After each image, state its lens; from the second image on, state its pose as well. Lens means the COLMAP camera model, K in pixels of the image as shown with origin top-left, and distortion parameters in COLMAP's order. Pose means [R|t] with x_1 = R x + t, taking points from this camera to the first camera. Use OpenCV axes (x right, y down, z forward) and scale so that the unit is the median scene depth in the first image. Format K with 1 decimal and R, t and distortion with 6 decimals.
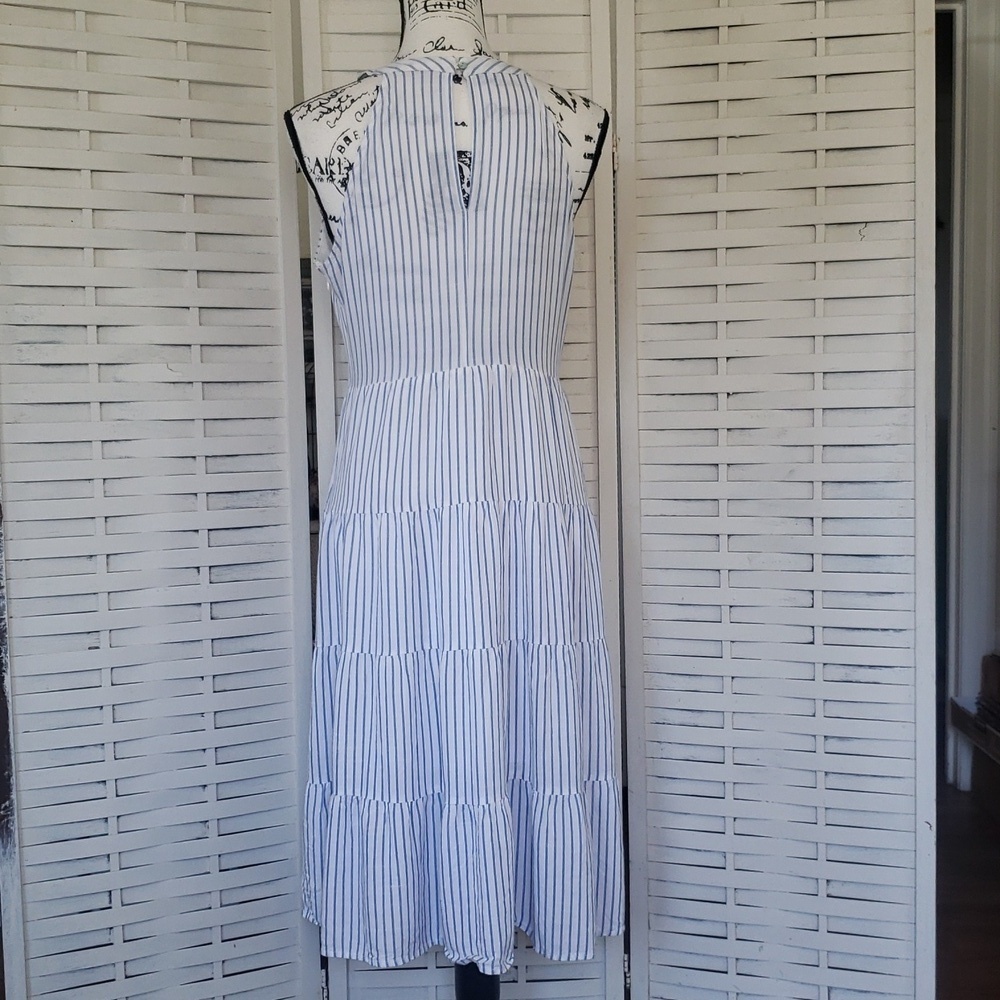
lens RADIAL K [[1401.2, 0, 500.0], [0, 1401.2, 500.0], [0, 0, 1]] dist [0.304897, -1.194426]
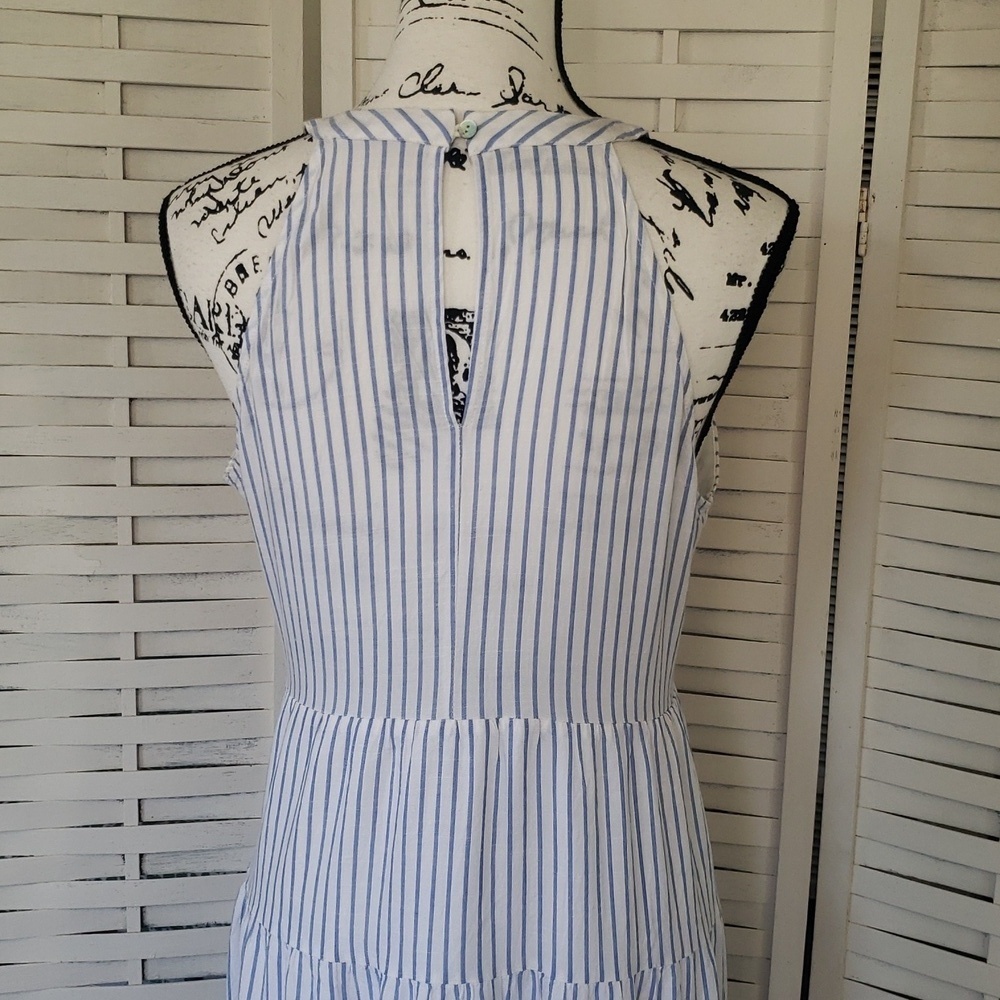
lens RADIAL K [[1401.2, 0, 500.0], [0, 1401.2, 500.0], [0, 0, 1]] dist [0.304897, -1.194426]
pose [[0.960766, 0.101943, -0.257947, 0.119239], [-0.069500, 0.988820, 0.131928, -0.244231], [0.268512, -0.108825, 0.957109, 0.528948]]
